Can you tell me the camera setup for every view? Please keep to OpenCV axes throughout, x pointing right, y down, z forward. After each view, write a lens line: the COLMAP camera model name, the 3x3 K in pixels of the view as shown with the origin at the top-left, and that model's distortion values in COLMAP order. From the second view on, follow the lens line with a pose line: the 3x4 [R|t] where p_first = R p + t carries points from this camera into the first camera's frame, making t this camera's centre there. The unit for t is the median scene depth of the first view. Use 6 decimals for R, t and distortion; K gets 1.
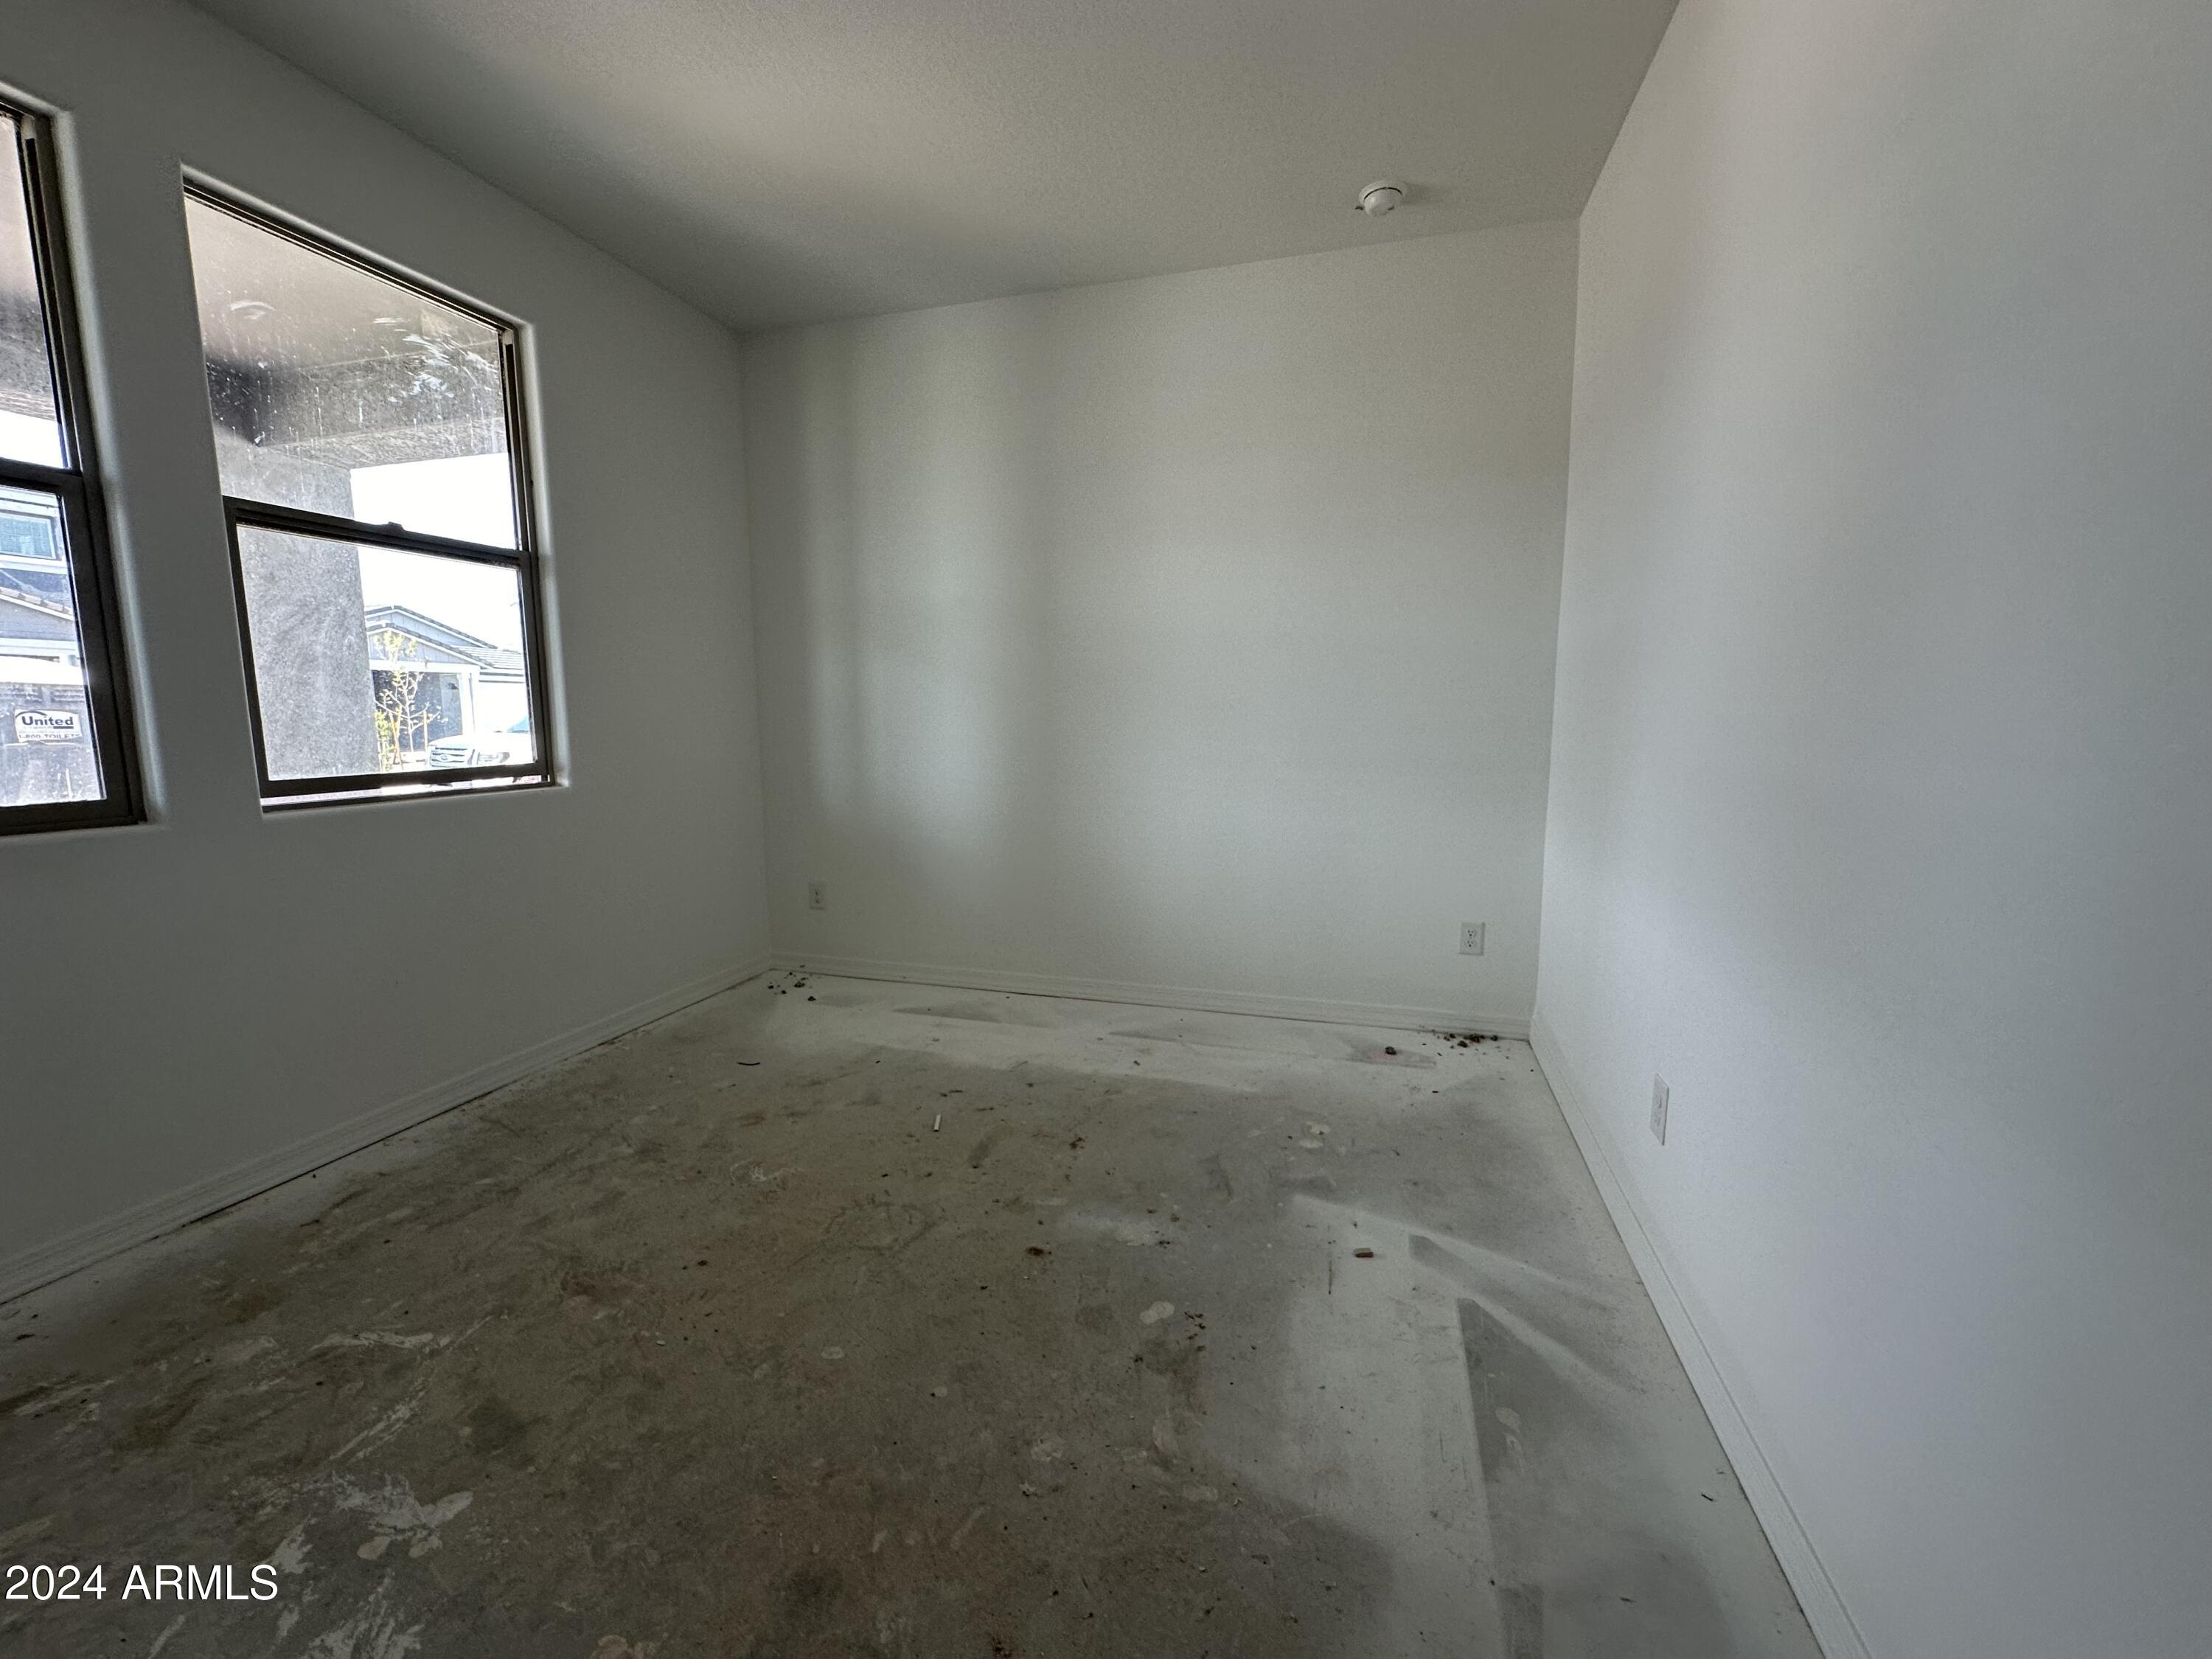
lens RADIAL K [[882.7, 0, 1106.0], [0, 882.7, 829.5], [0, 0, 1]] dist [-0.002381, -0.000087]
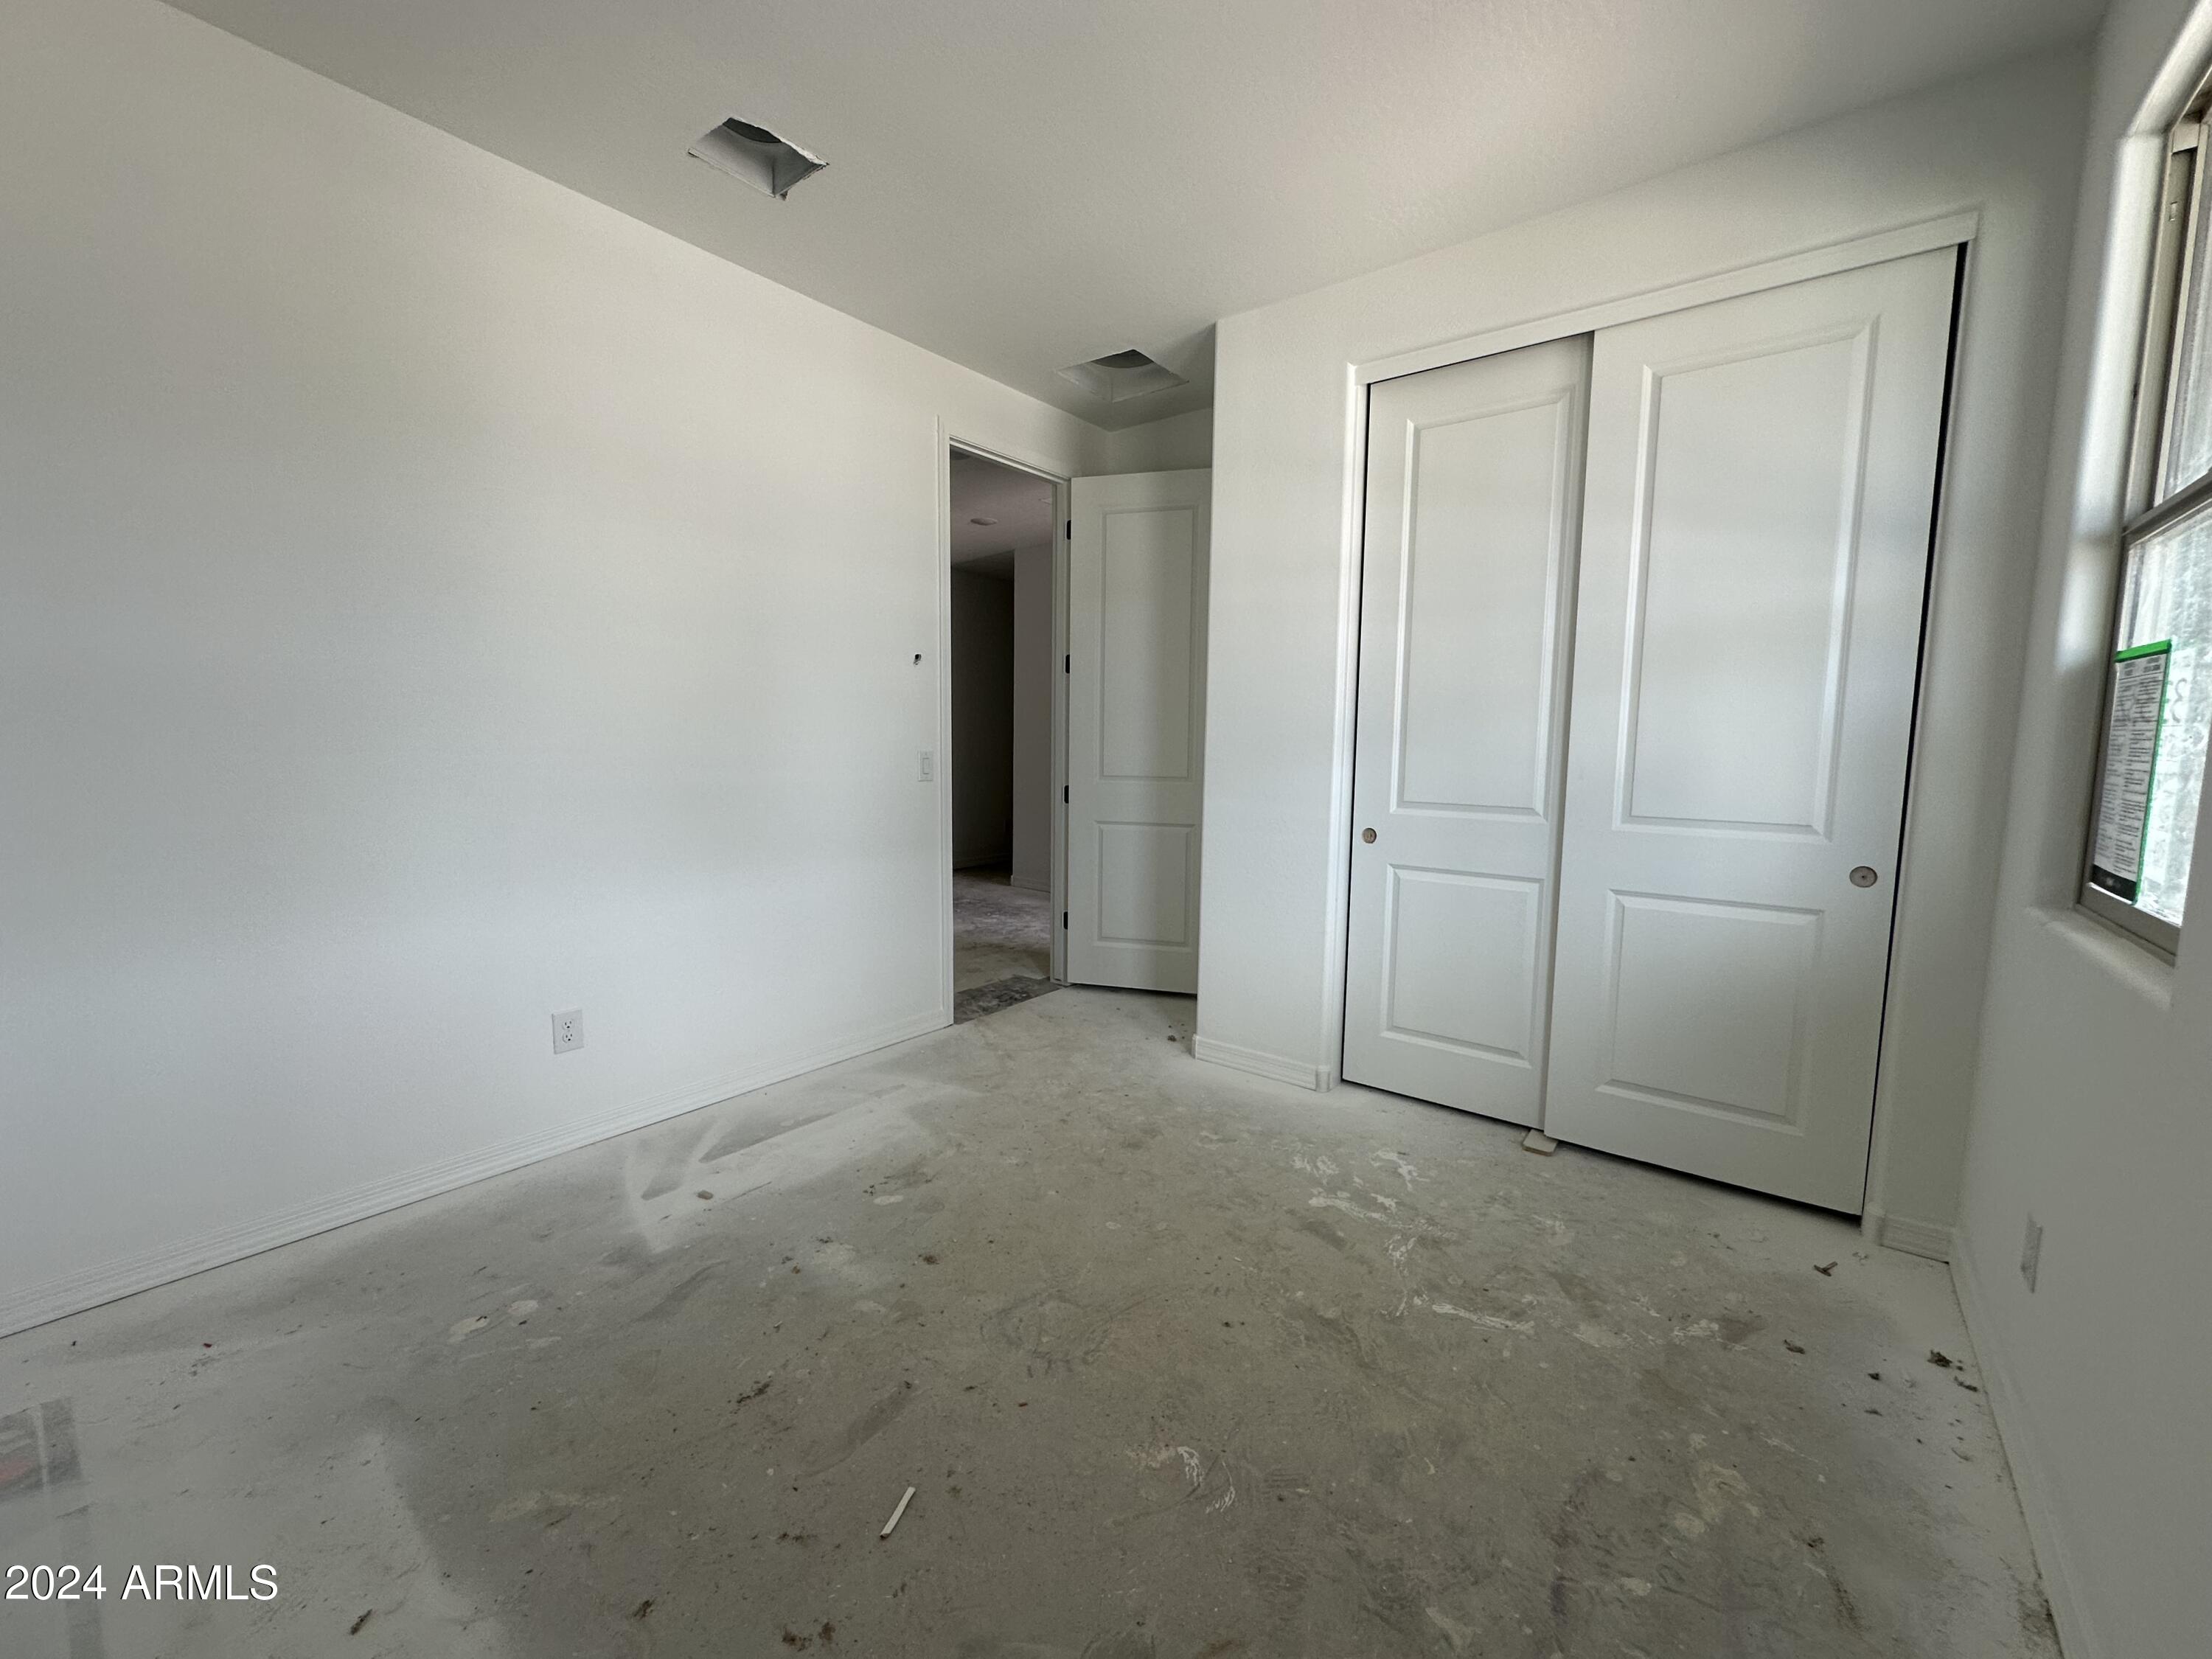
lens RADIAL K [[882.7, 0, 1106.0], [0, 882.7, 829.5], [0, 0, 1]] dist [-0.002381, -0.000087]
pose [[-0.931344, -0.047753, 0.360995, -0.643710], [0.036116, 0.974362, 0.222069, -0.270801], [-0.362344, 0.219861, -0.905742, 1.774294]]
